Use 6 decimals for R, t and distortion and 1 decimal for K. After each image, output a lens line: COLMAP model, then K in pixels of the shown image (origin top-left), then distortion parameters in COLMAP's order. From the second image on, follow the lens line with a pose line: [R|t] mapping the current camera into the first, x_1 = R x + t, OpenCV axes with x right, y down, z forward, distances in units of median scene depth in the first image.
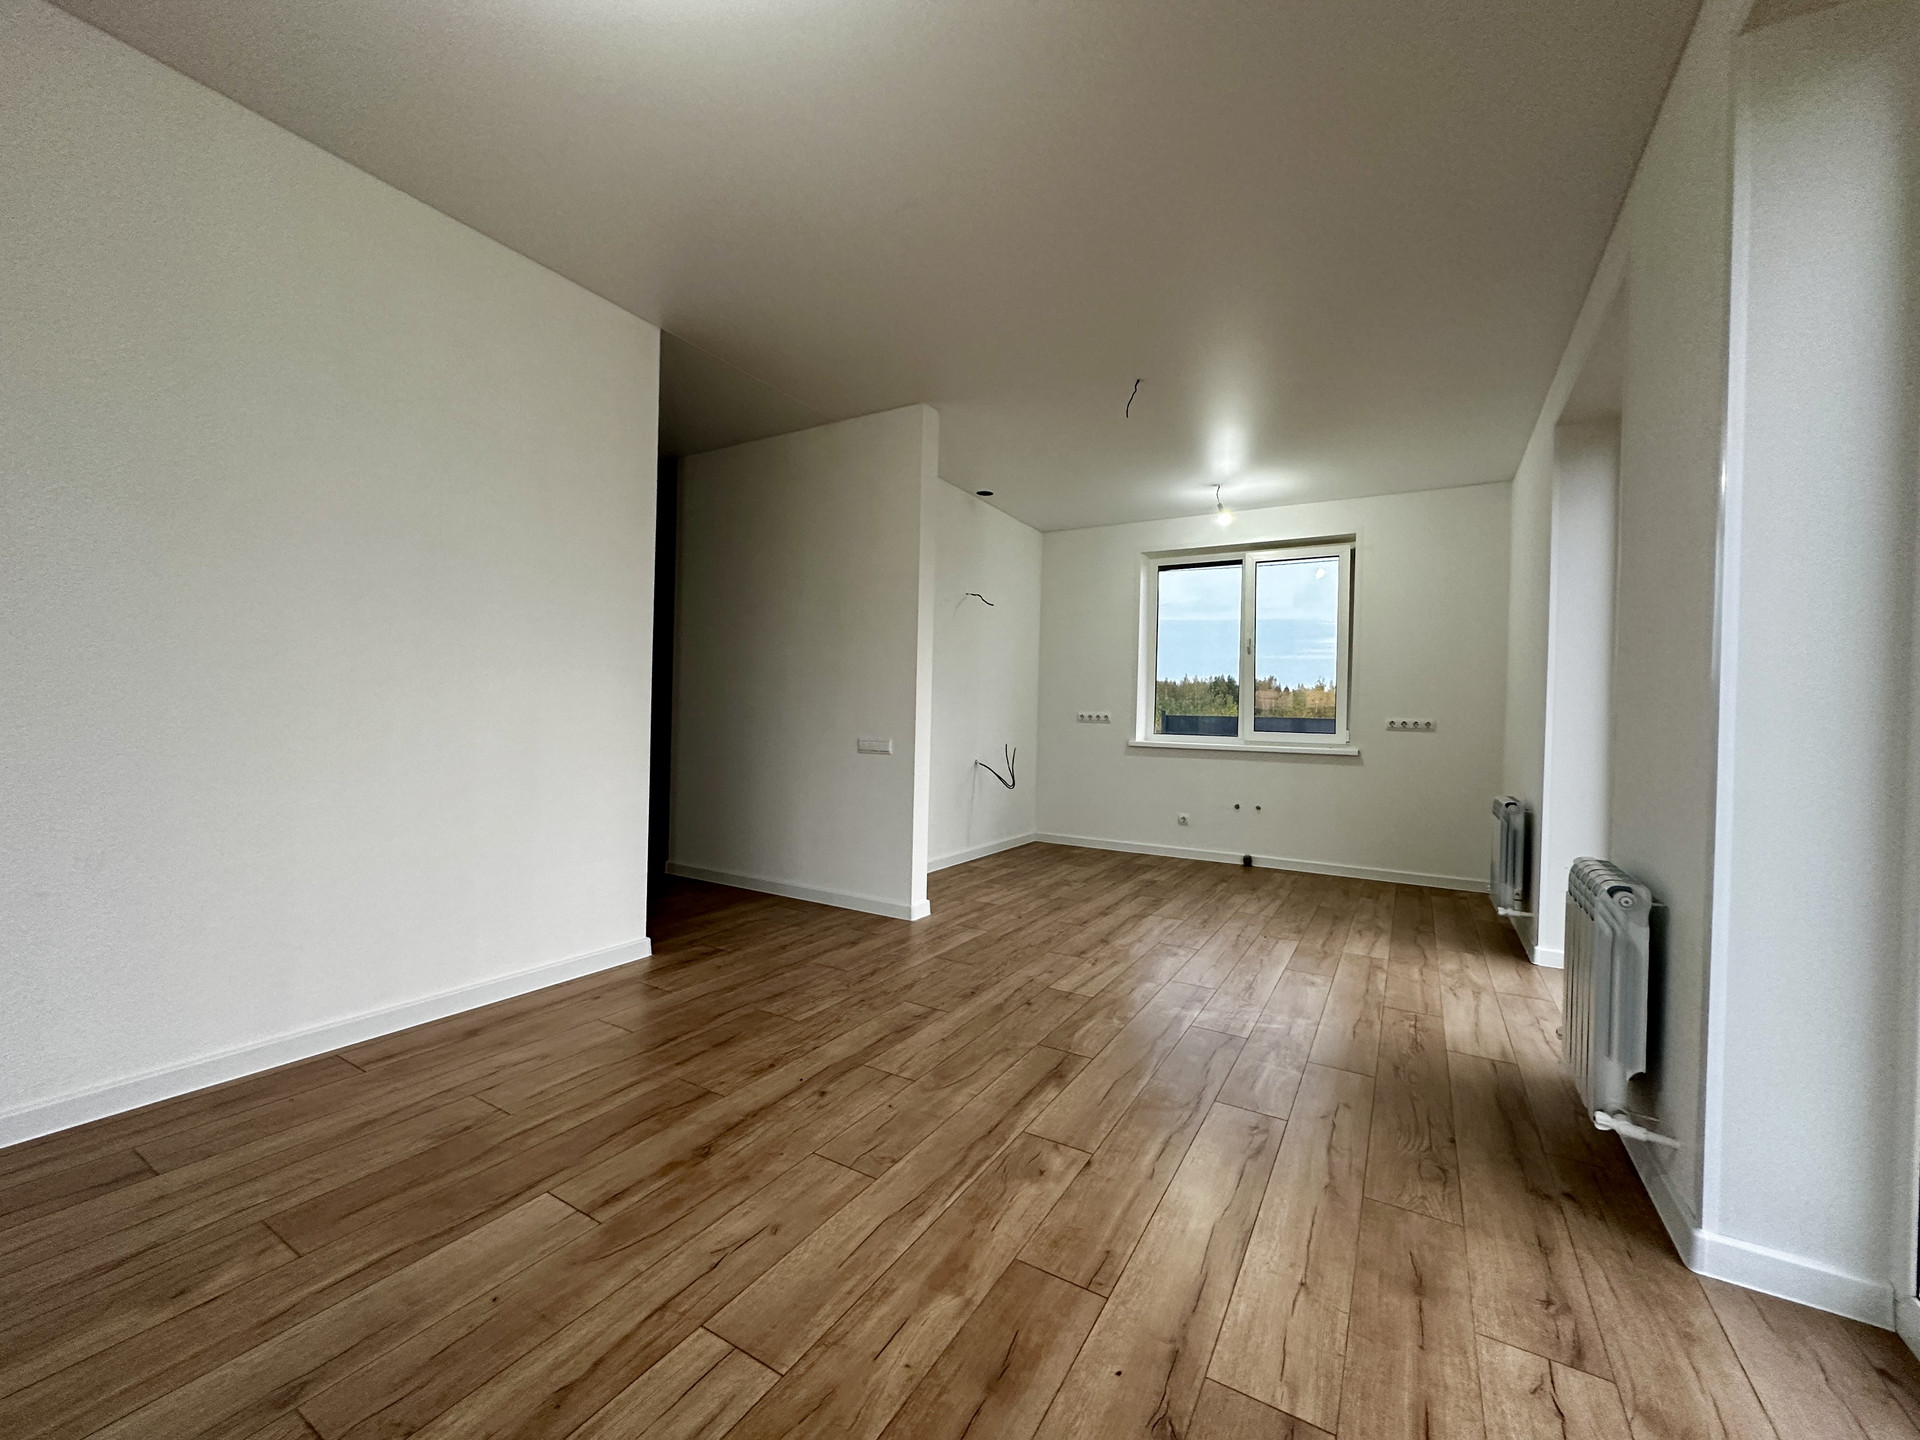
lens RADIAL K [[762.4, 0, 960.4], [0, 762.4, 723.4], [0, 0, 1]] dist [-0.000815, 0.000312]
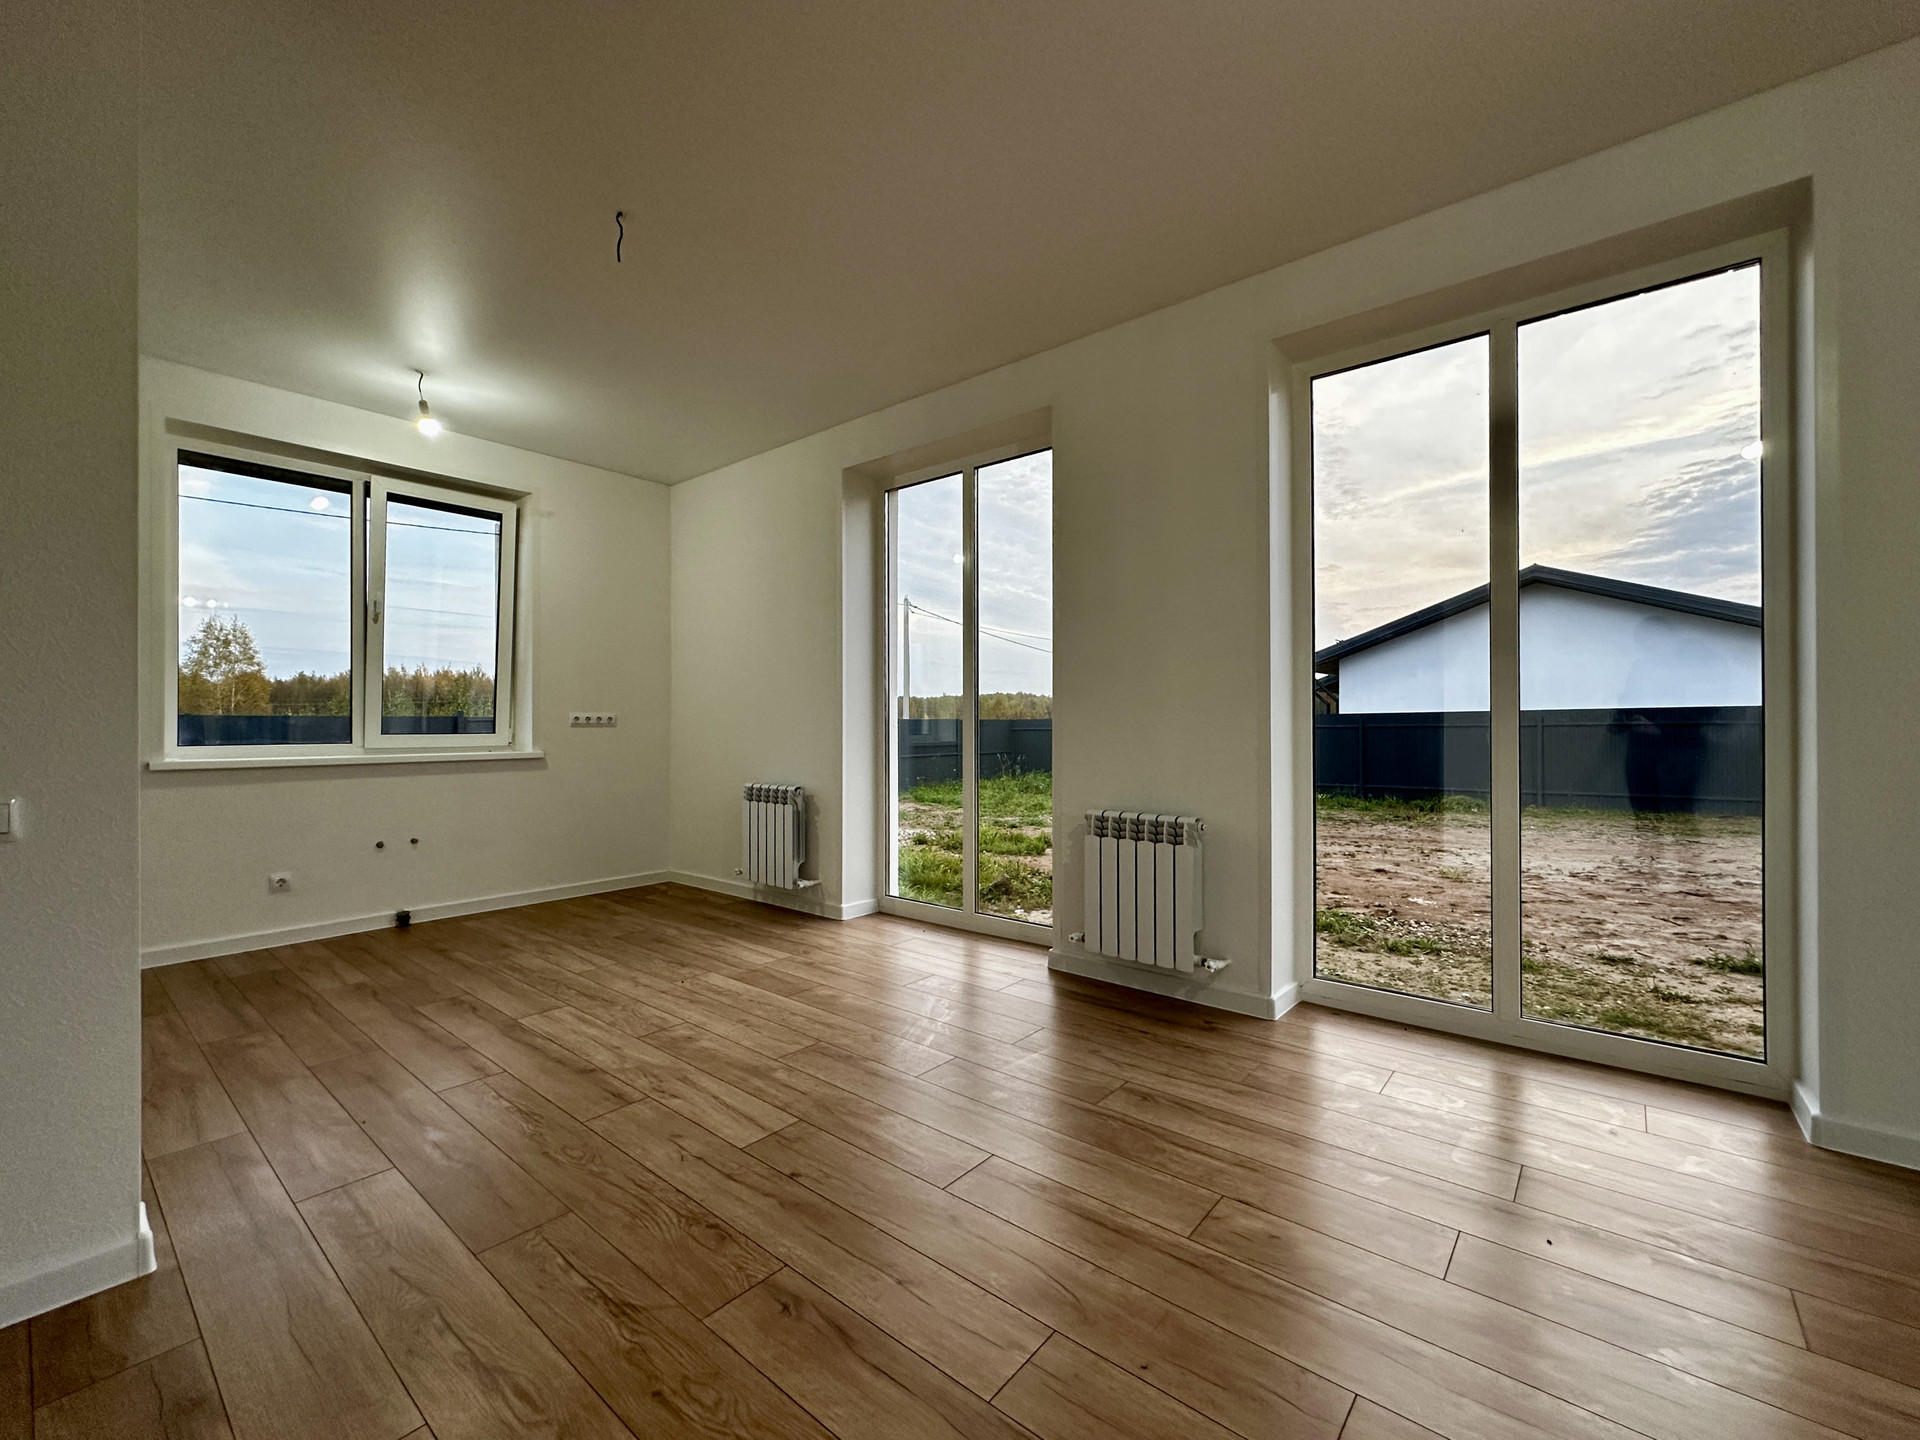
lens RADIAL K [[797.1, 0, 960.0], [0, 797.1, 720.0], [0, 0, 1]] dist [-0.001551, 0.000147]
pose [[0.158115, -0.021636, 0.987184, -0.432316], [0.014431, 0.999704, 0.019599, -0.016273], [-0.987315, 0.011147, 0.158381, 0.615712]]
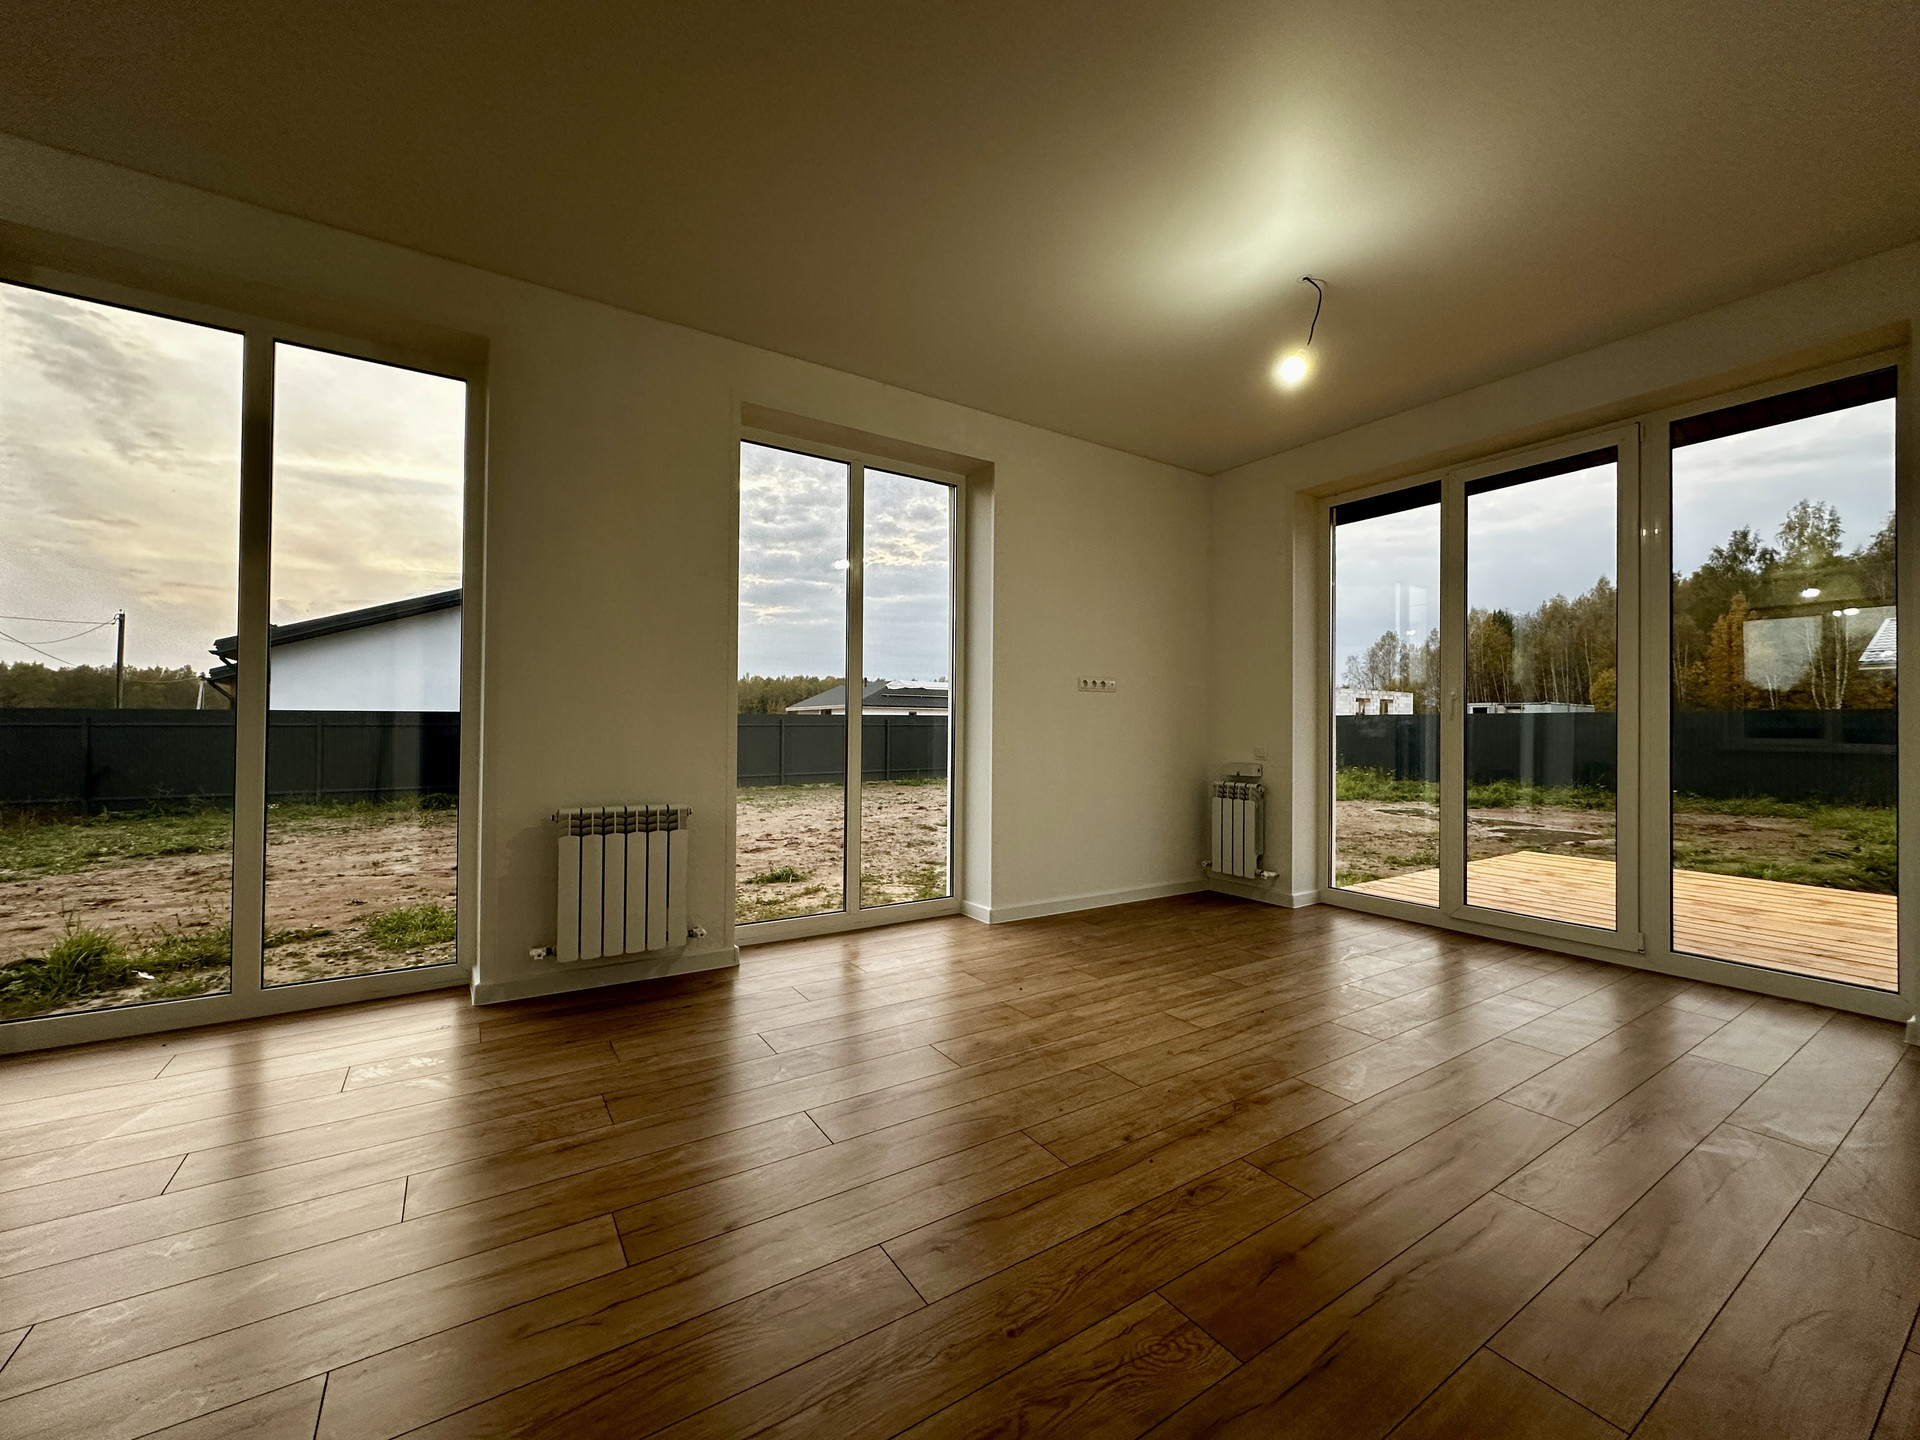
lens RADIAL K [[762.4, 0, 960.4], [0, 762.4, 723.4], [0, 0, 1]] dist [-0.000815, 0.000312]
pose [[-0.895909, -0.031075, 0.443149, -0.236218], [-0.029383, 0.999511, 0.010685, -0.004258], [-0.443265, -0.003449, -0.896384, 1.155177]]
